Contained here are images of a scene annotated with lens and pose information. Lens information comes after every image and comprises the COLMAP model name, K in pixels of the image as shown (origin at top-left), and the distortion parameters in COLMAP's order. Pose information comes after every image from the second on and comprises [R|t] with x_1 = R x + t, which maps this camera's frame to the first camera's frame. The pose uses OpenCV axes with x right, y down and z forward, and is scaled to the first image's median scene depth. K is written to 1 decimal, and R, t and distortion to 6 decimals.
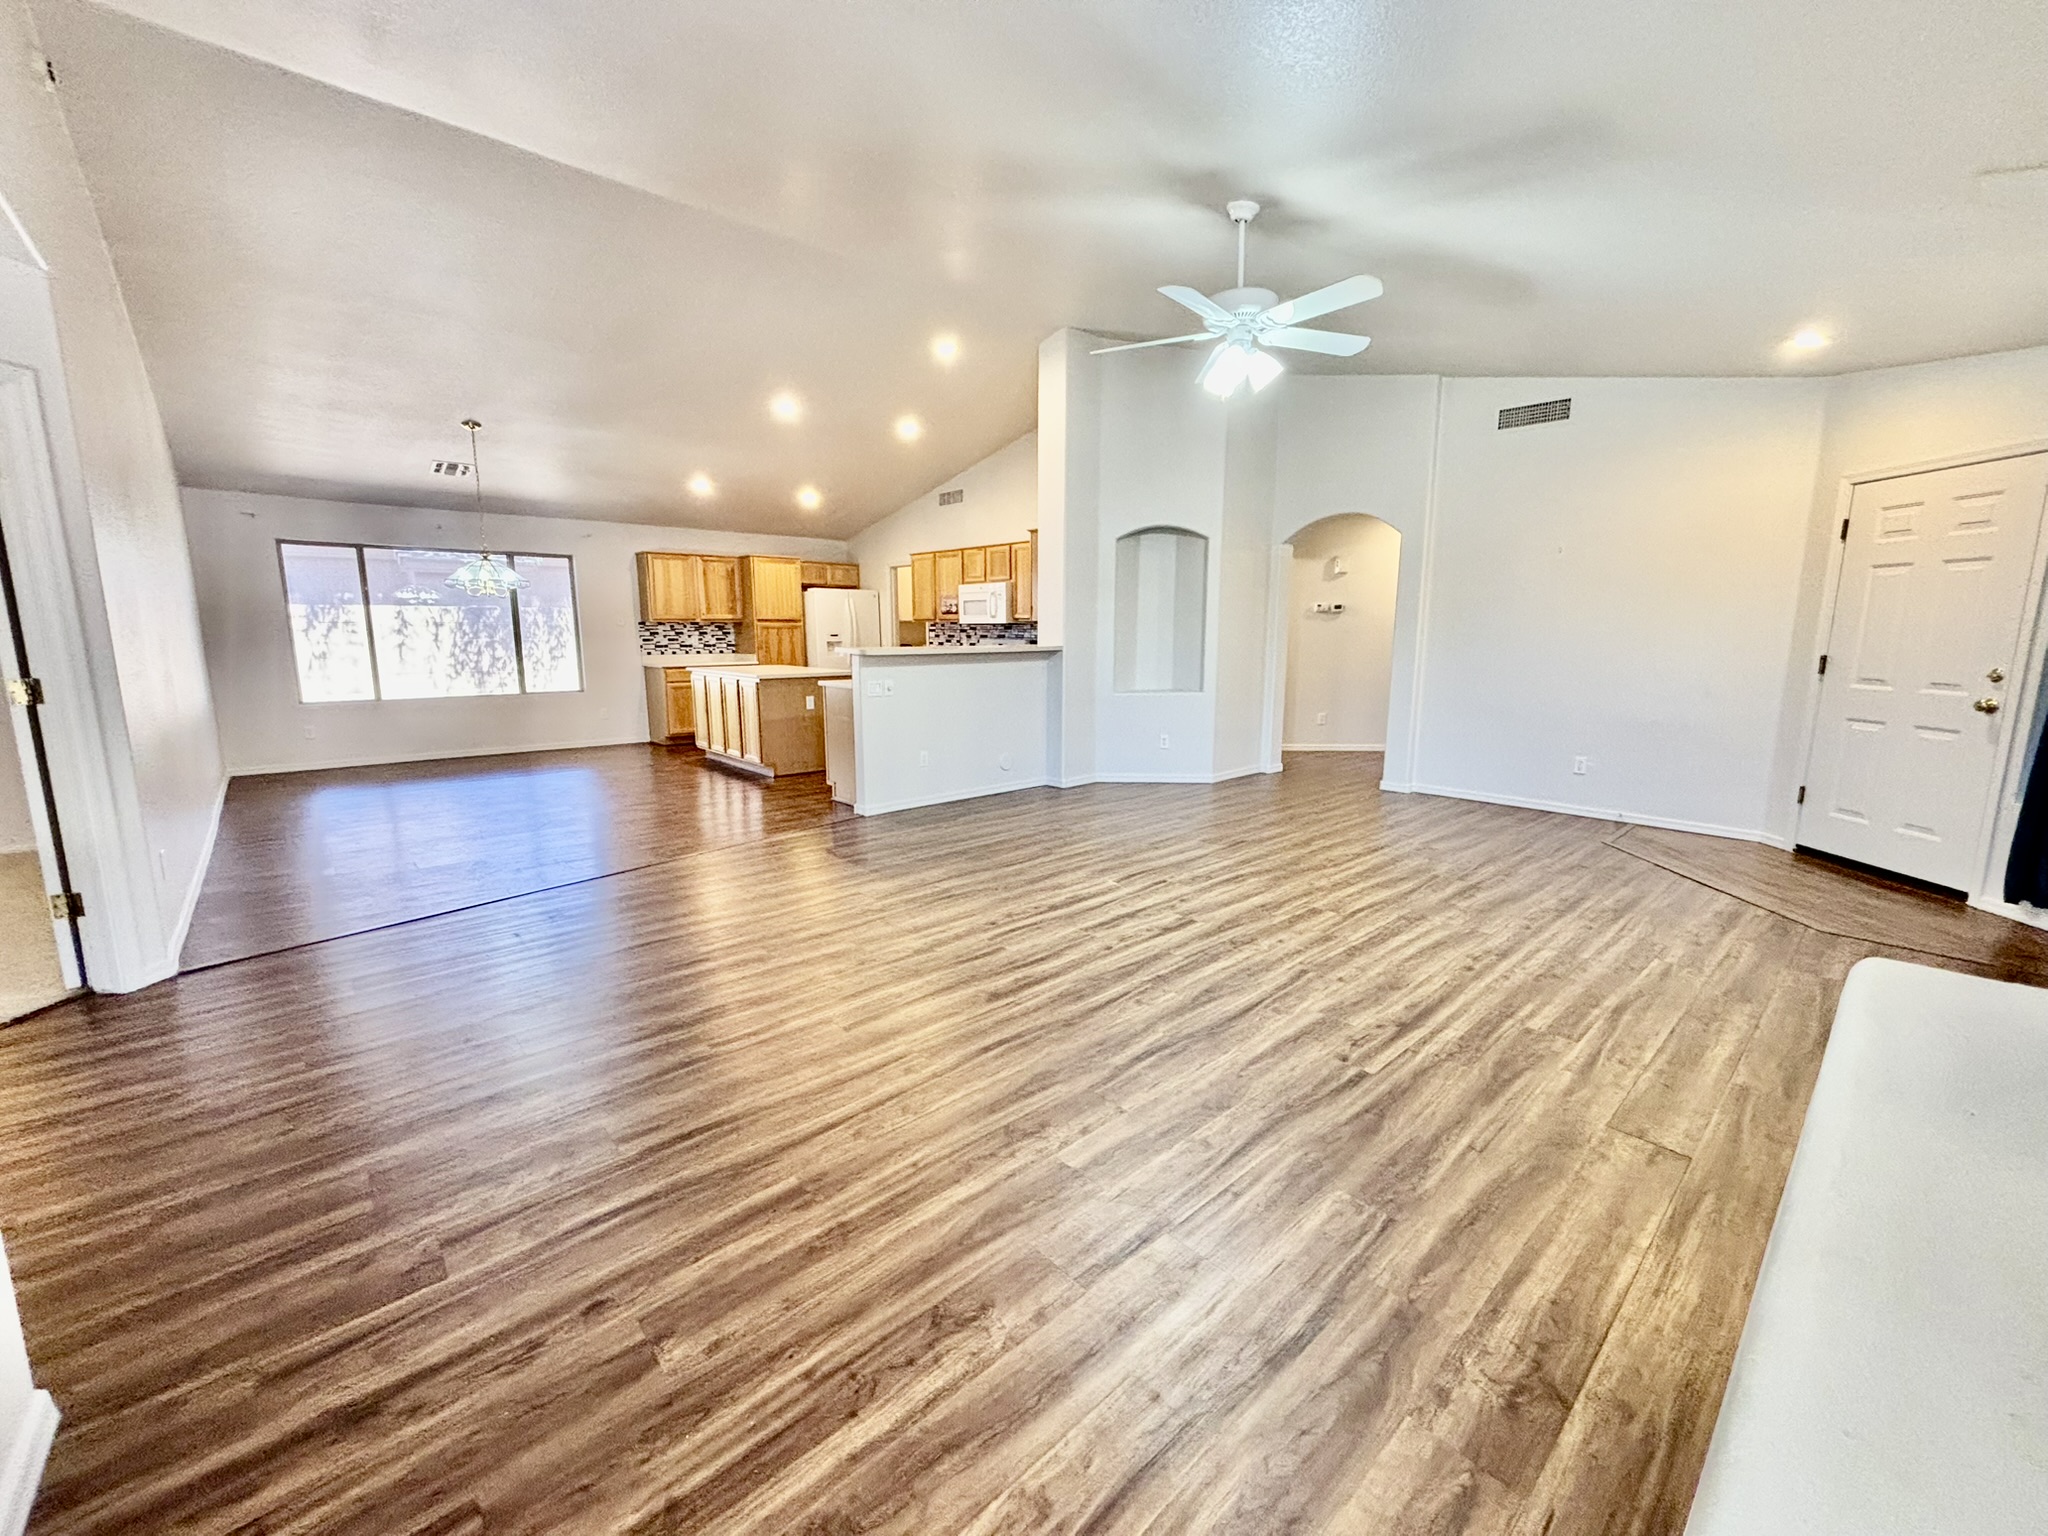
lens RADIAL K [[824.8, 0, 1021.1], [0, 824.8, 758.6], [0, 0, 1]] dist [-0.000281, 0.000102]
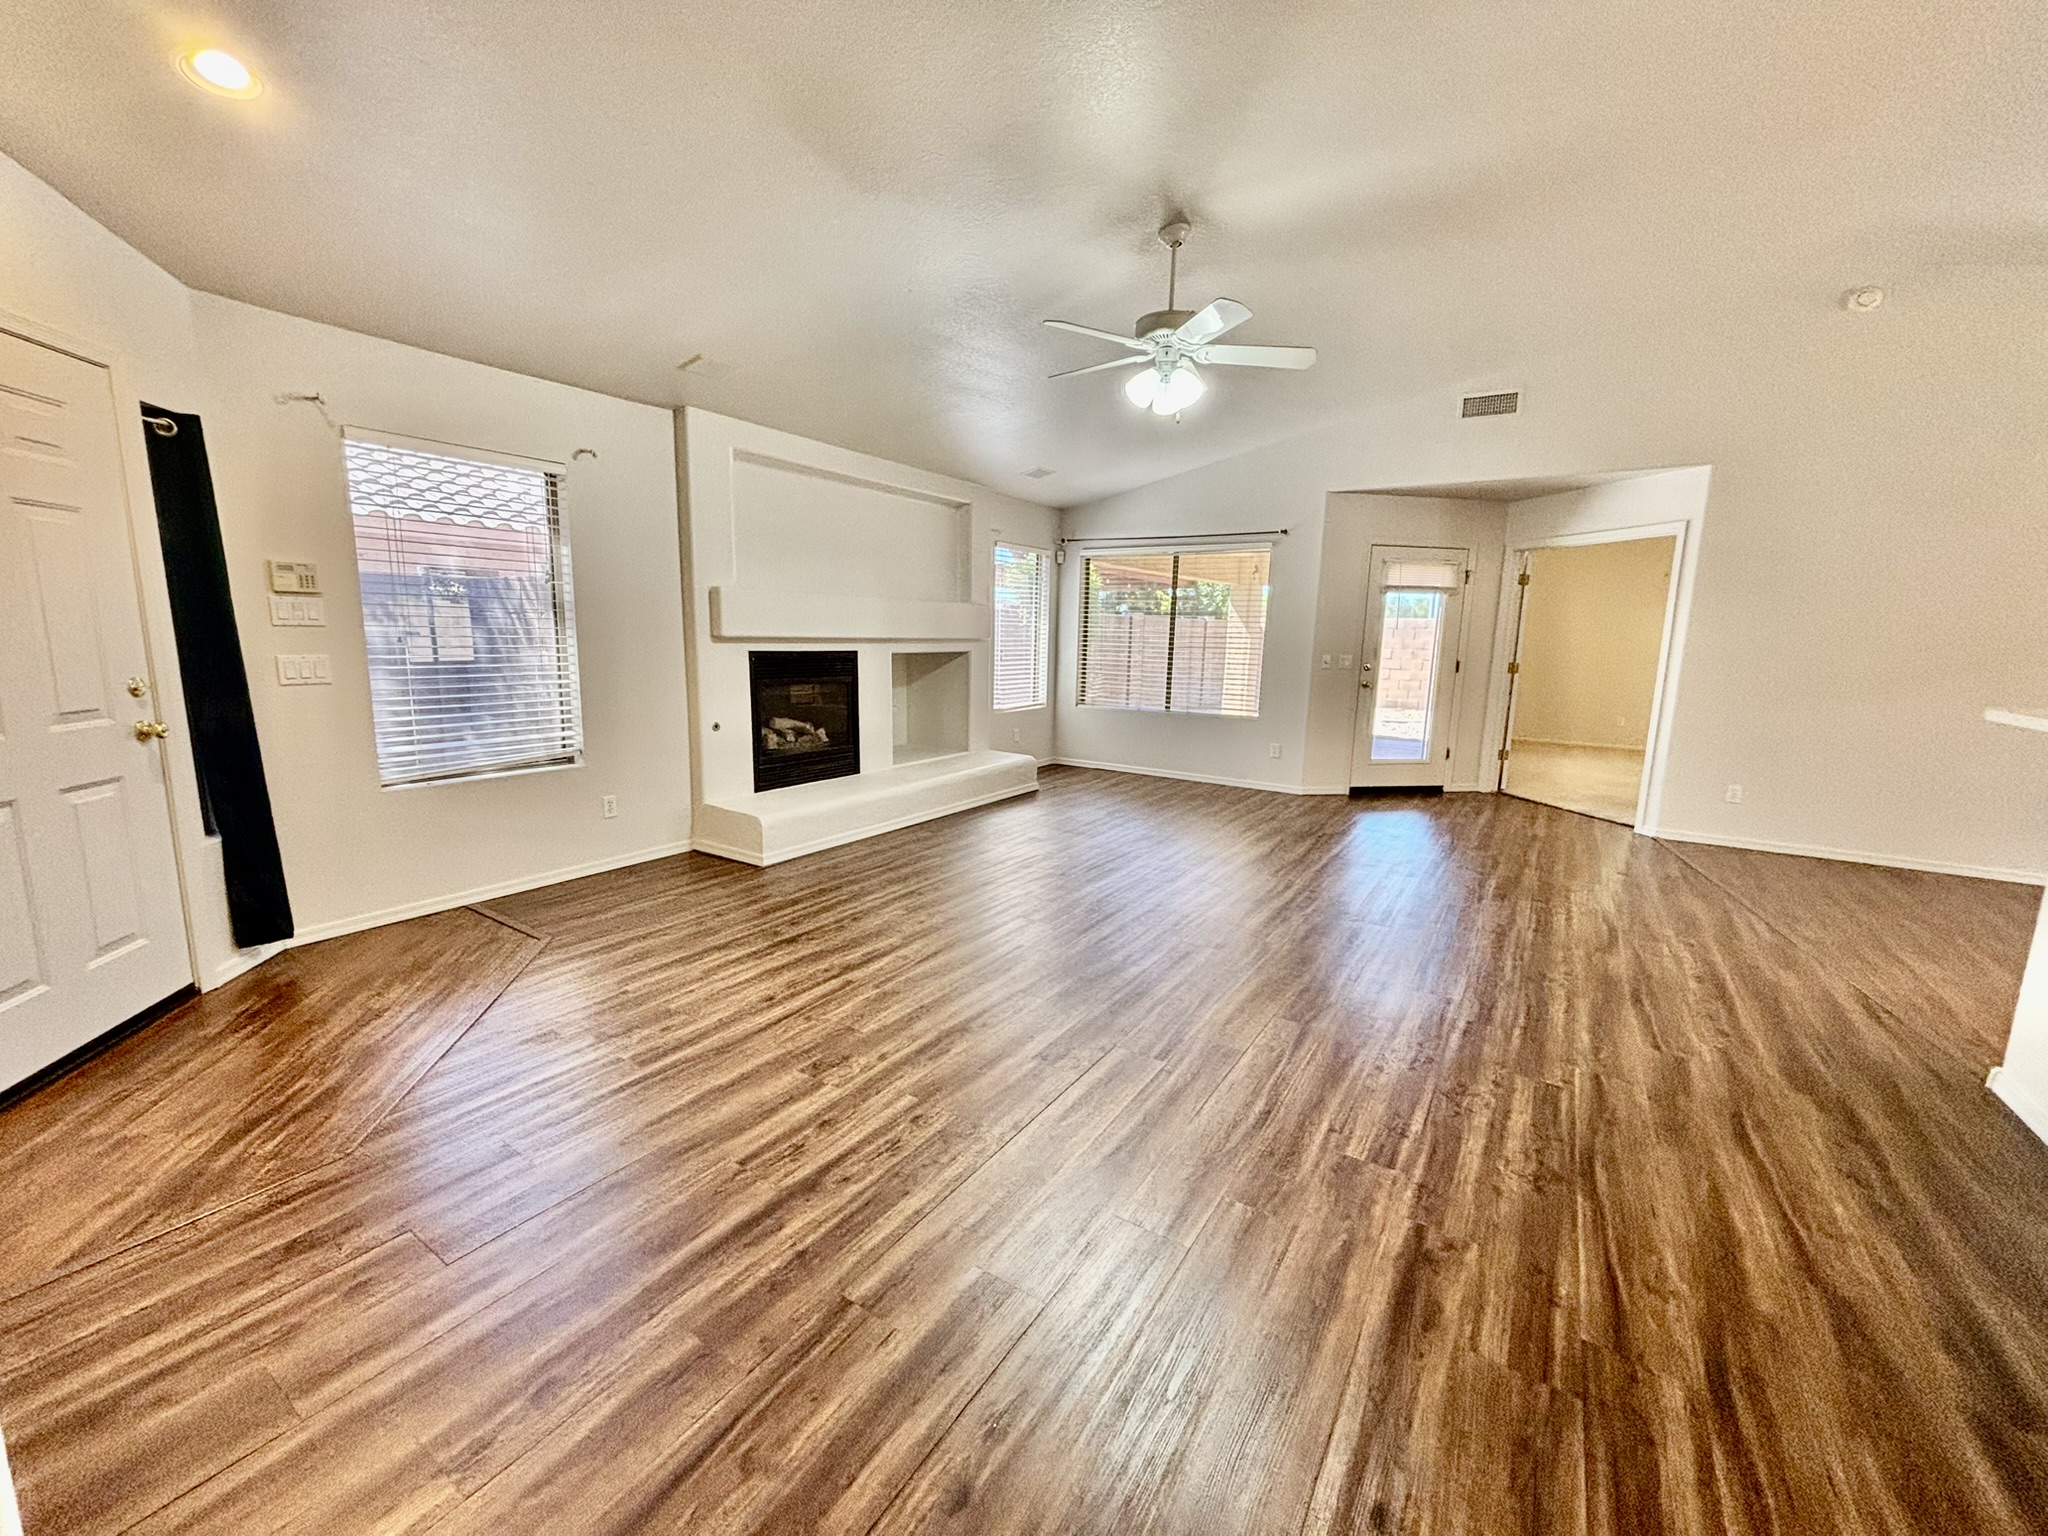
lens RADIAL K [[824.8, 0, 1025.5], [0, 824.8, 776.4], [0, 0, 1]] dist [-0.000281, 0.000102]
pose [[-0.966288, 0.023839, -0.256359, 0.652291], [-0.063035, 0.943497, 0.325330, -0.311464], [0.249630, 0.330522, -0.910187, 1.891723]]
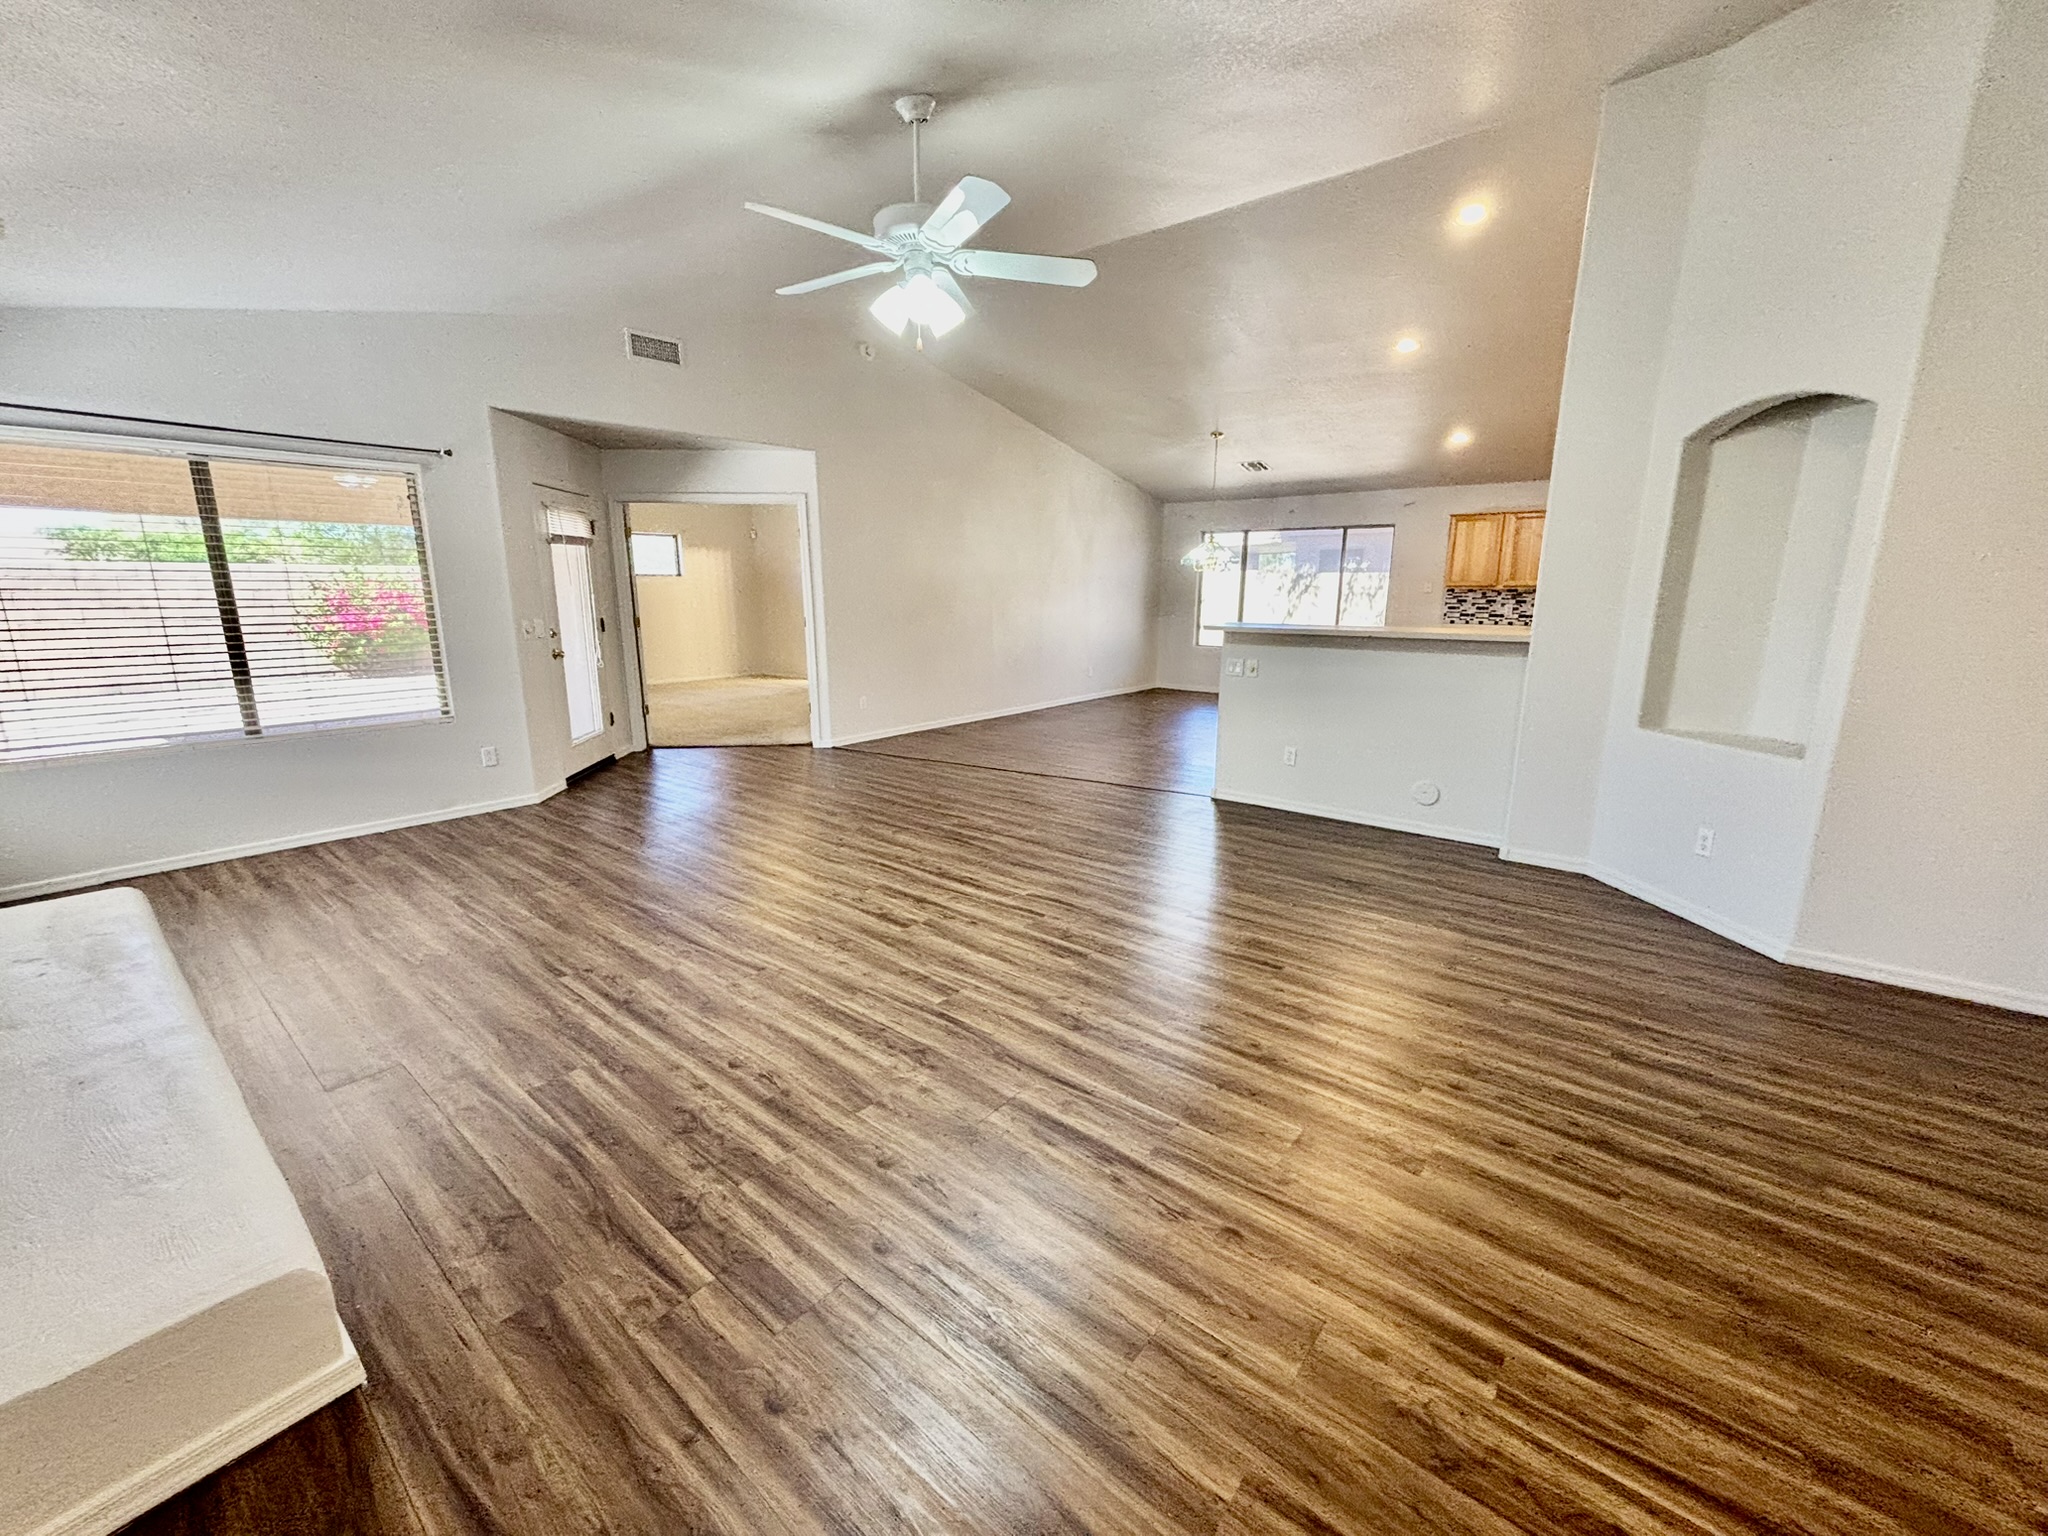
lens RADIAL K [[824.8, 0, 1033.5], [0, 824.8, 763.6], [0, 0, 1]] dist [-0.000281, 0.000102]
pose [[0.156624, 0.211896, -0.964660, 1.090914], [-0.156621, 0.969684, 0.187570, -0.181416], [0.975161, 0.121708, 0.185063, 0.933610]]
